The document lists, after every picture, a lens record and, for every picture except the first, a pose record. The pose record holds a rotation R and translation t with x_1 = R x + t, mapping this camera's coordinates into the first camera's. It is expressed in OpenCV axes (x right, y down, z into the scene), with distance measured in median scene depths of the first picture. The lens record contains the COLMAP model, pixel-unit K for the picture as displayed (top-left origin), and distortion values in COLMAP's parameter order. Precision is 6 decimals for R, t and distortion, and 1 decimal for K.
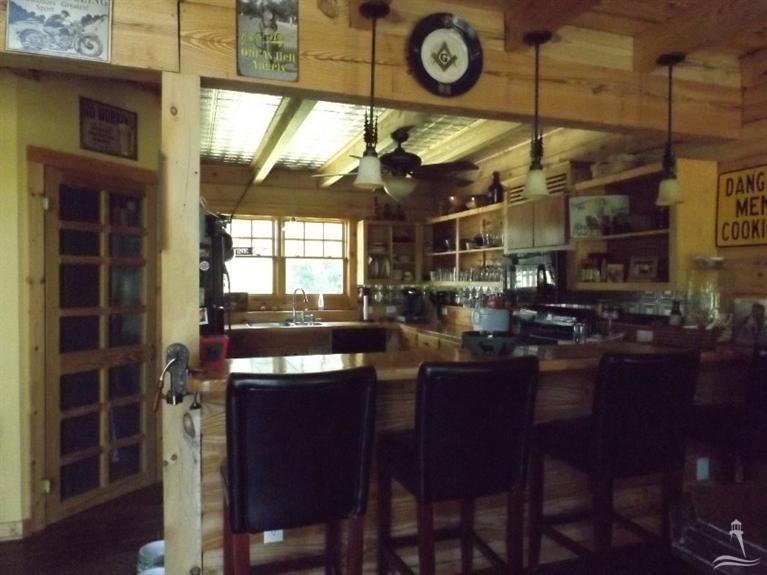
lens RADIAL K [[543.4, 0, 383.5], [0, 543.4, 287.5], [0, 0, 1]] dist [0.005805, 0.000984]
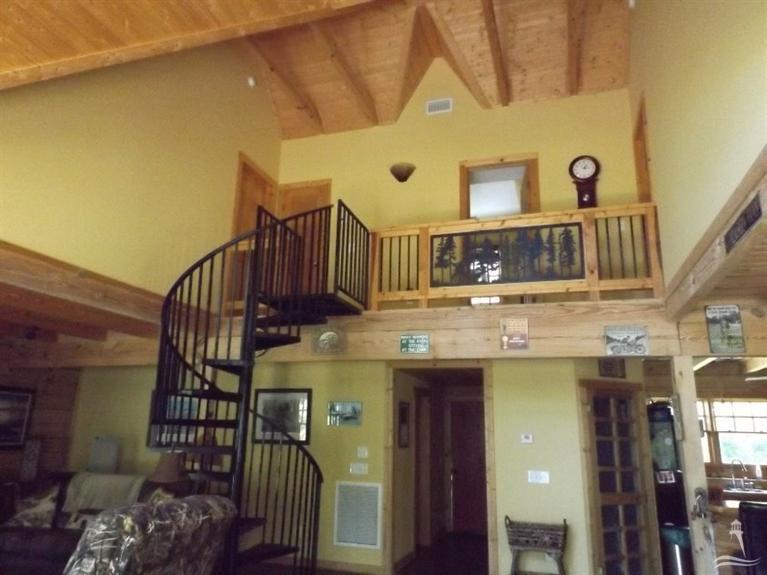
lens RADIAL K [[545.8, 0, 377.2], [0, 545.8, 288.2], [0, 0, 1]] dist [0.004145, -0.003564]
pose [[0.782632, -0.141277, -0.606241, 0.022923], [-0.035214, 0.962297, -0.269712, -0.016983], [0.621488, 0.232434, 0.748149, -1.019683]]
